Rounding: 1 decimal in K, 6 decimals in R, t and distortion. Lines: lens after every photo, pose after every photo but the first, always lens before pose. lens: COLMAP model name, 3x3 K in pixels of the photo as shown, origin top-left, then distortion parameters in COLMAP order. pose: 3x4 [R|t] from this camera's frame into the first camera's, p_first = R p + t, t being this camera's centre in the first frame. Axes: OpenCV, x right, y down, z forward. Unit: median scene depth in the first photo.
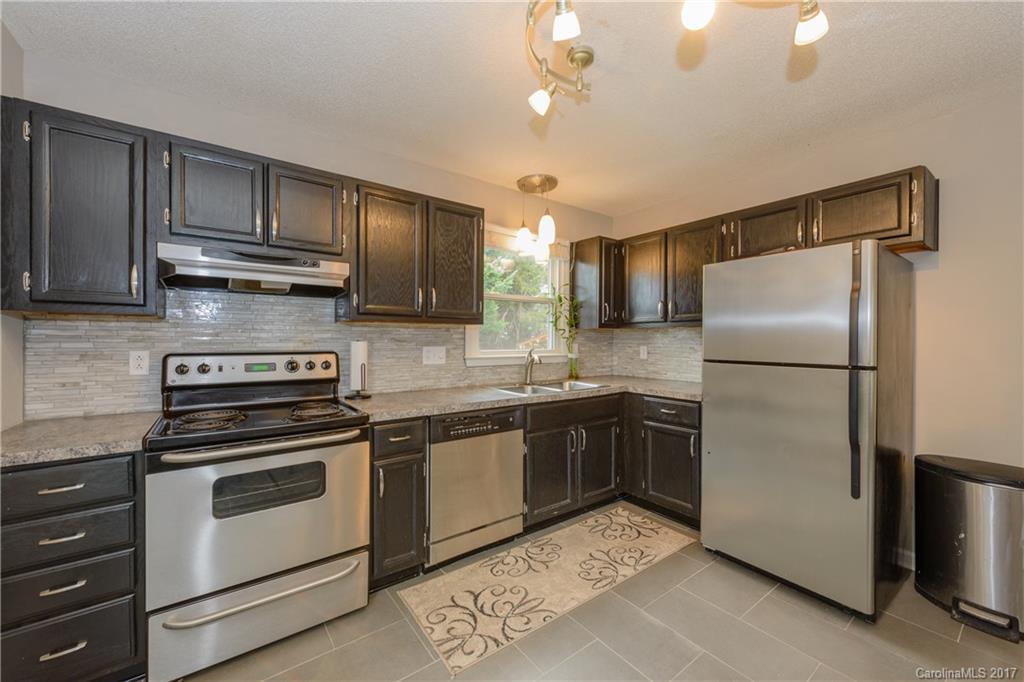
lens RADIAL K [[402.2, 0, 512.7], [0, 402.2, 343.5], [0, 0, 1]] dist [0.012584, -0.000010]
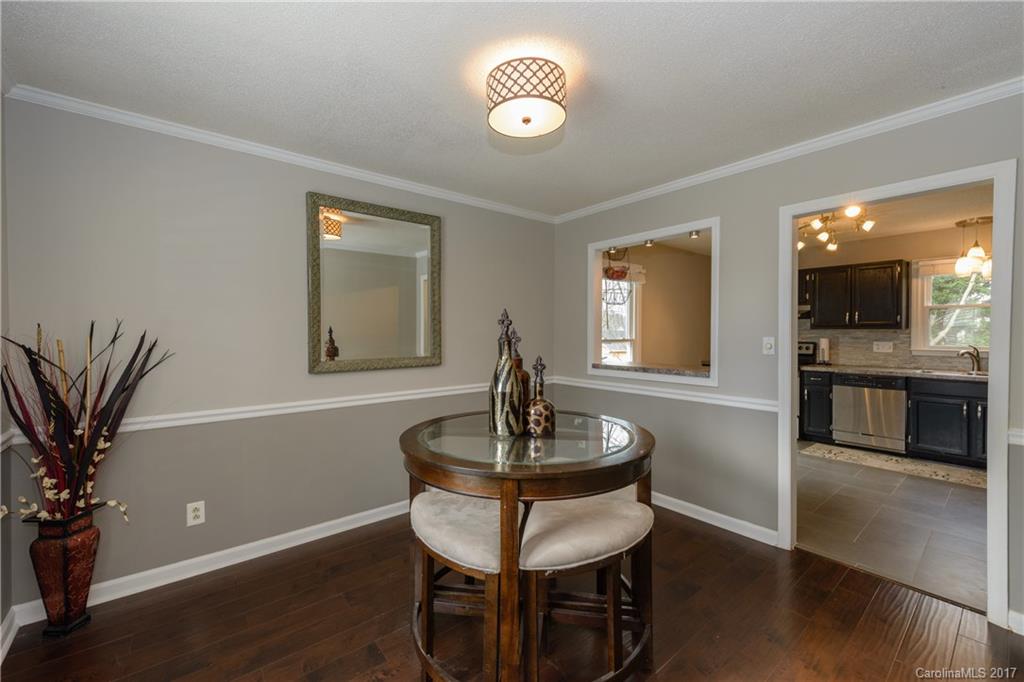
lens RADIAL K [[402.2, 0, 512.5], [0, 402.2, 335.1], [0, 0, 1]] dist [0.012584, -0.000010]
pose [[0.021670, 0.011004, -0.999705, 1.717159], [-0.005605, 0.999925, 0.010885, -0.035584], [0.999749, 0.005367, 0.021730, -0.701202]]
